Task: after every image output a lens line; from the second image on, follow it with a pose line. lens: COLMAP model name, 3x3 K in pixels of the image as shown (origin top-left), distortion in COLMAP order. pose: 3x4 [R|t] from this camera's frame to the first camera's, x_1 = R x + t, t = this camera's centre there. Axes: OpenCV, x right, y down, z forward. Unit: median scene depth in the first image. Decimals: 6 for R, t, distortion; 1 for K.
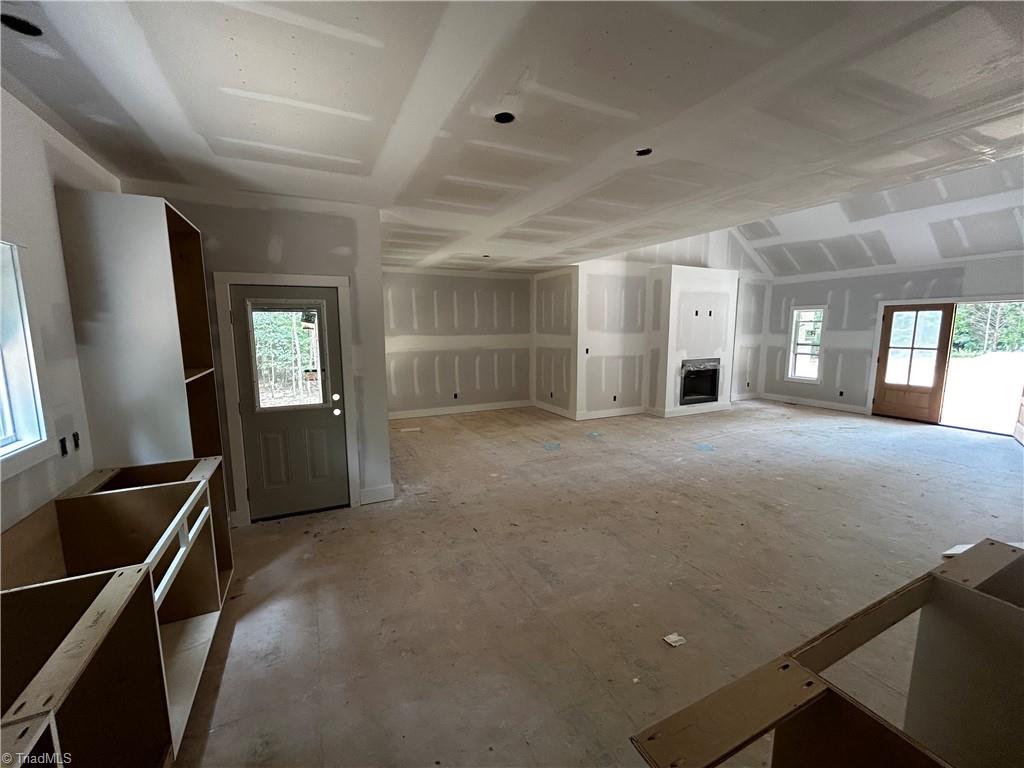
lens RADIAL K [[412.9, 0, 513.6], [0, 412.9, 383.9], [0, 0, 1]] dist [0.000538, 0.000113]
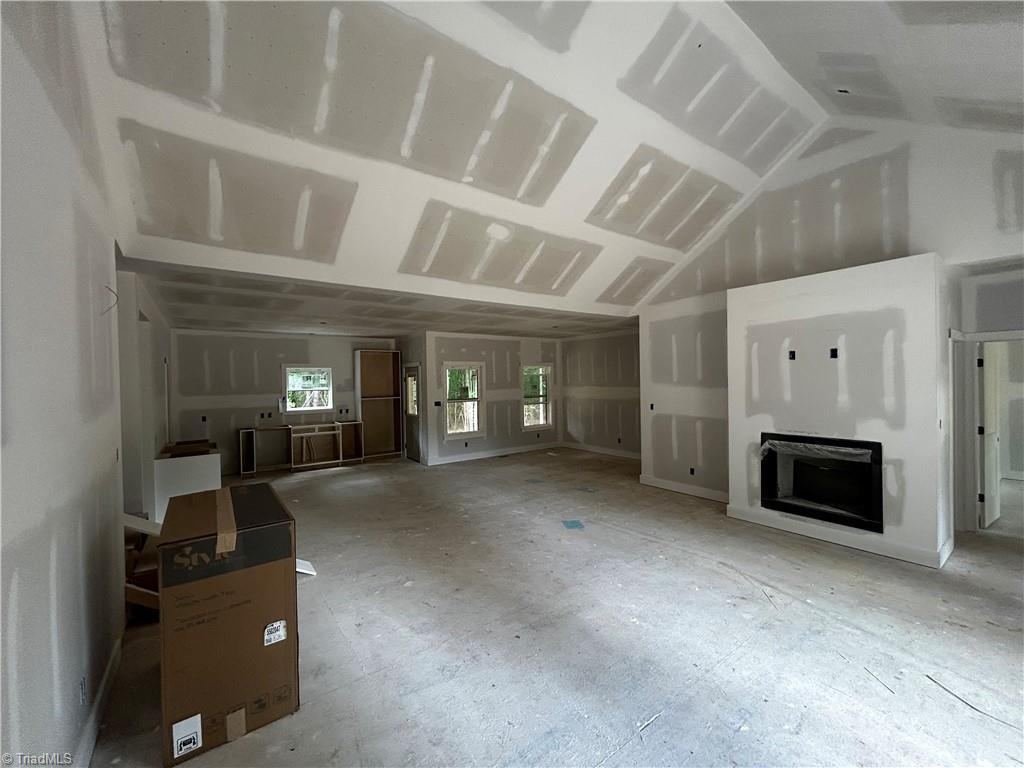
lens RADIAL K [[412.9, 0, 514.3], [0, 412.9, 382.2], [0, 0, 1]] dist [0.000538, 0.000113]
pose [[0.187161, 0.005636, -0.982313, 0.980107], [-0.117213, 0.992968, -0.016635, -0.081647], [0.975311, 0.118253, 0.186505, 0.534372]]
